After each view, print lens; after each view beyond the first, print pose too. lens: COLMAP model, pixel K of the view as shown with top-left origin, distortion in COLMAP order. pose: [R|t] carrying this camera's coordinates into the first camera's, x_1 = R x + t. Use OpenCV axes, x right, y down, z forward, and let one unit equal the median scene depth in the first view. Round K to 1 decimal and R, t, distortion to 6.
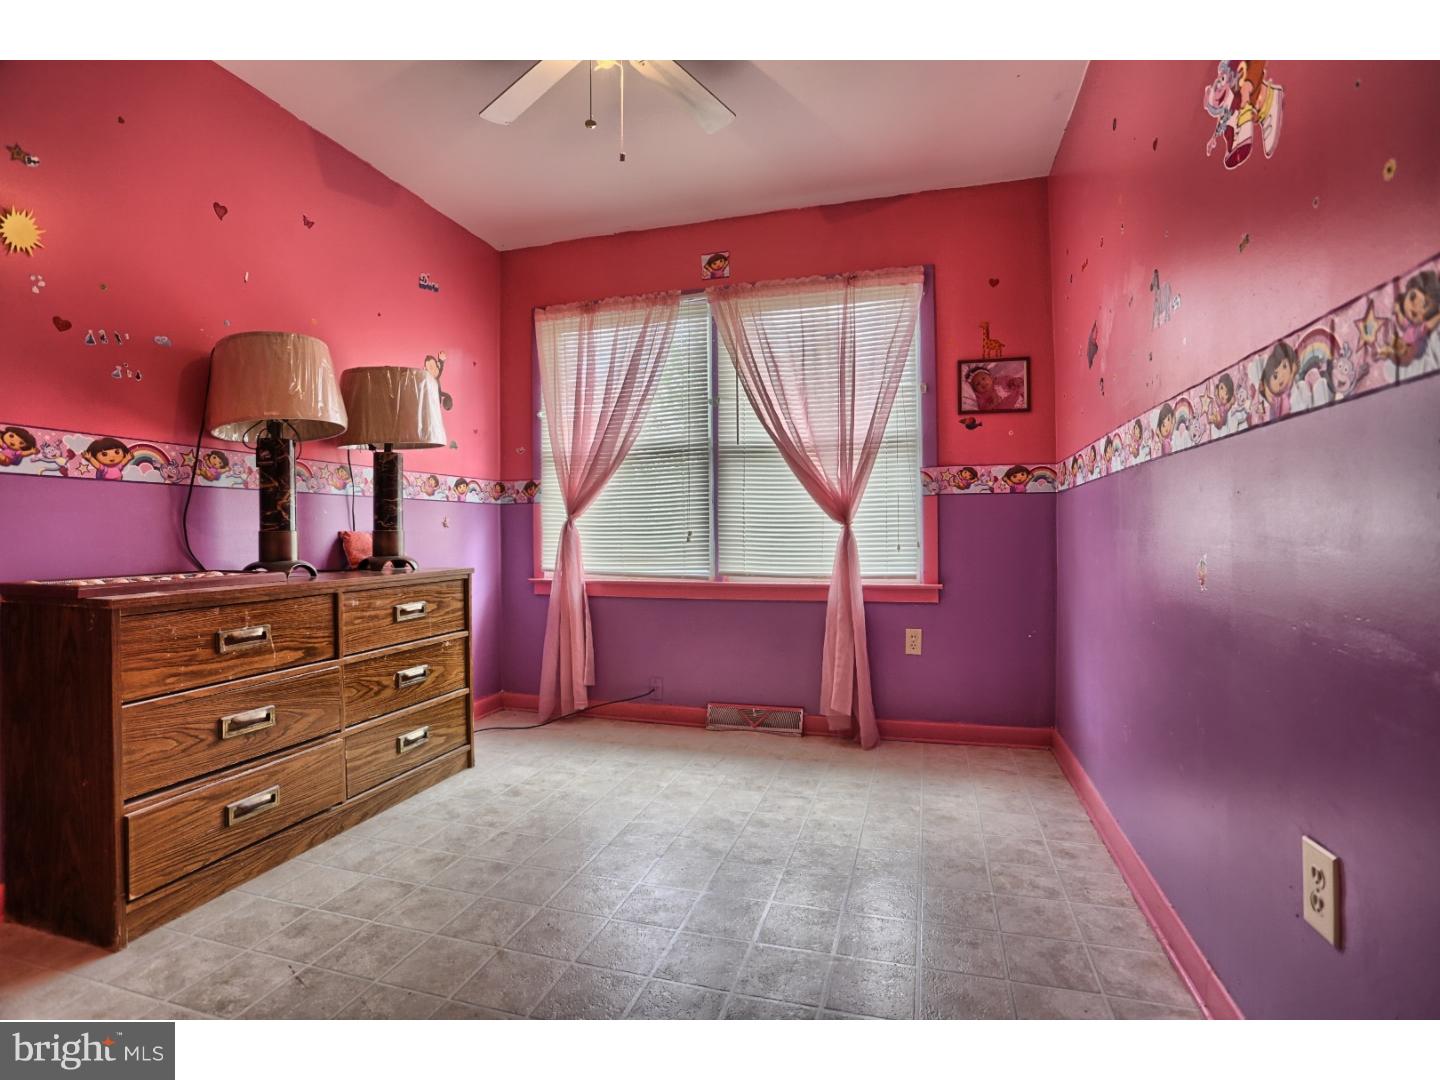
lens RADIAL K [[686.3, 0, 719.5], [0, 686.3, 545.1], [0, 0, 1]] dist [-0.092708, 0.038927]
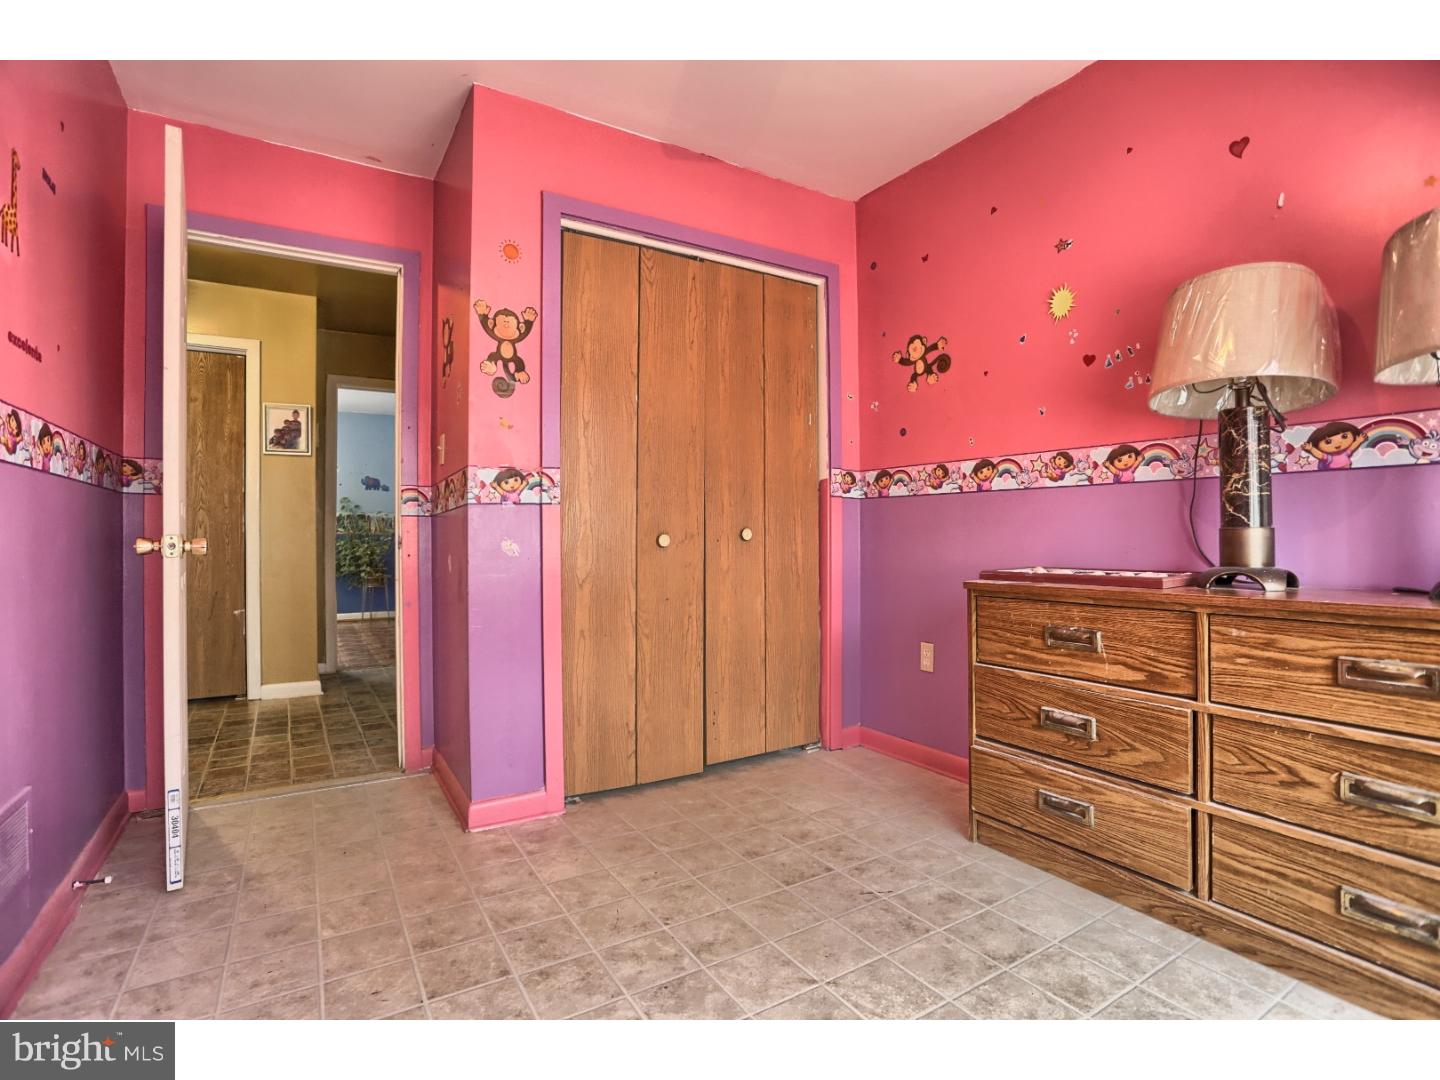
lens RADIAL K [[686.3, 0, 719.5], [0, 686.3, 545.1], [0, 0, 1]] dist [-0.092708, 0.038927]
pose [[-0.657989, 0.018175, -0.752808, 0.367901], [-0.006479, 0.999535, 0.029795, -0.023418], [0.753000, 0.024482, -0.657565, 1.227246]]
